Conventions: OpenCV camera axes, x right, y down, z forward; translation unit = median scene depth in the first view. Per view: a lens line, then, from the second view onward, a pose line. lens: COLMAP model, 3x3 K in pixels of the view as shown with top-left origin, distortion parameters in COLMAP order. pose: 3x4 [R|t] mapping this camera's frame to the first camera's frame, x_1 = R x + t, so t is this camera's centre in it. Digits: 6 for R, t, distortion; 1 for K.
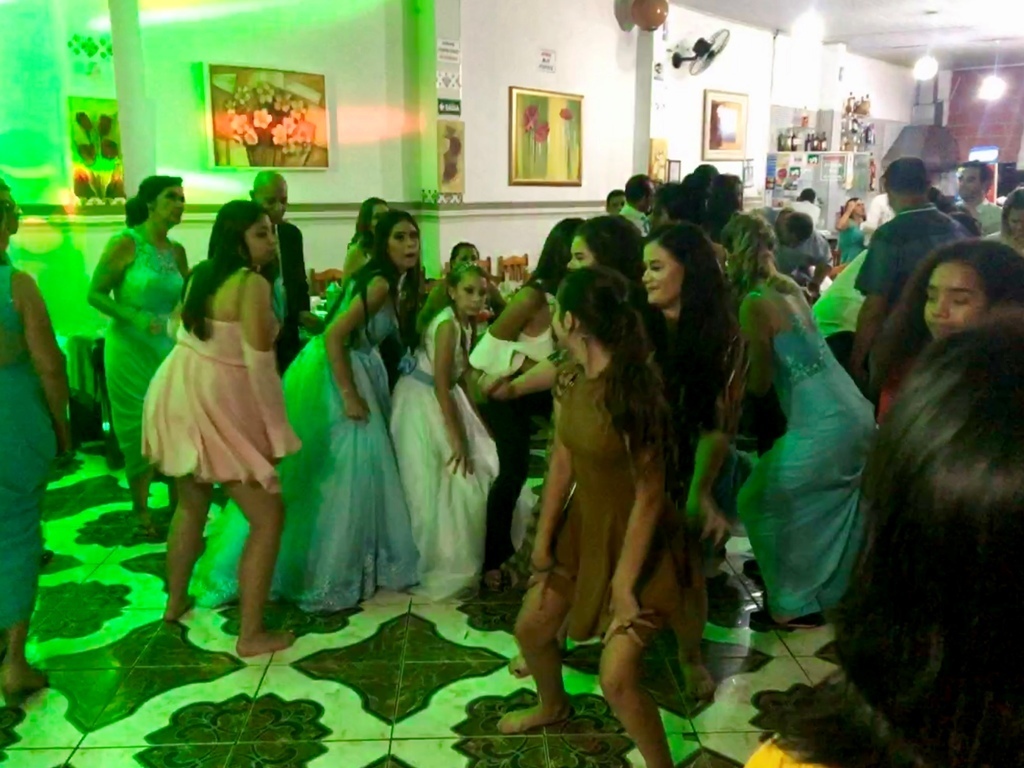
lens RADIAL K [[929.2, 0, 506.4], [0, 929.2, 384.0], [0, 0, 1]] dist [0.006985, 0.024007]
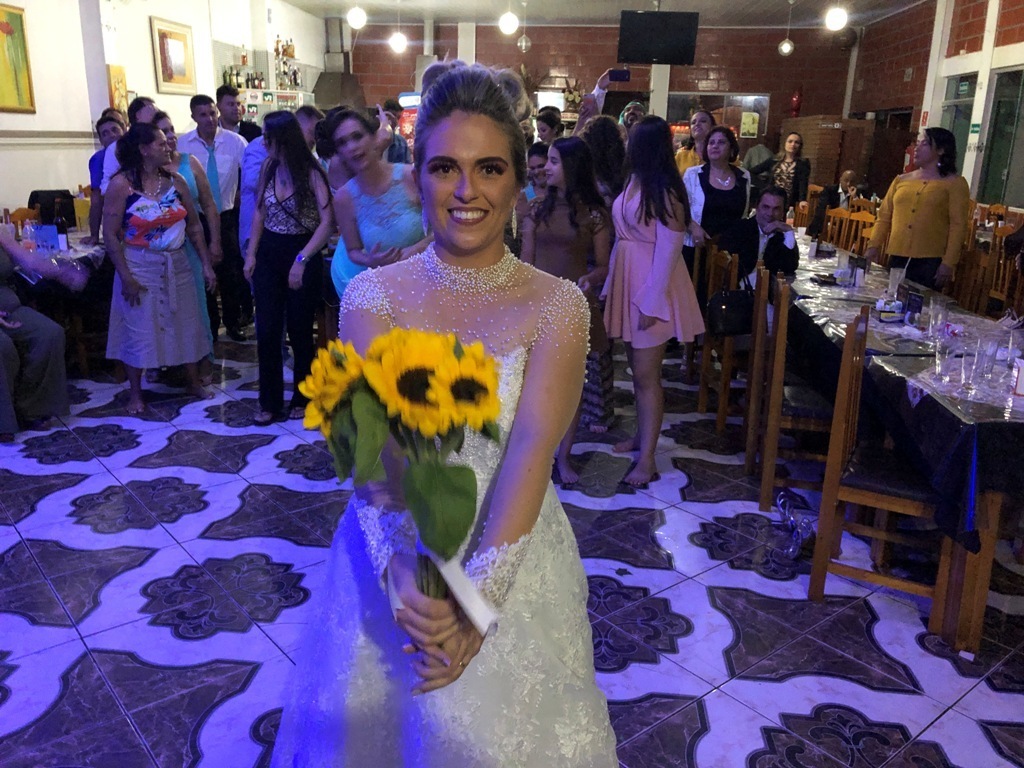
lens RADIAL K [[848.2, 0, 498.9], [0, 848.2, 384.5], [0, 0, 1]] dist [0.017270, -0.011116]
pose [[0.800280, -0.152532, 0.579901, -0.104505], [0.104066, 0.987759, 0.116197, -0.011273], [-0.590527, -0.032642, 0.806358, 0.108131]]
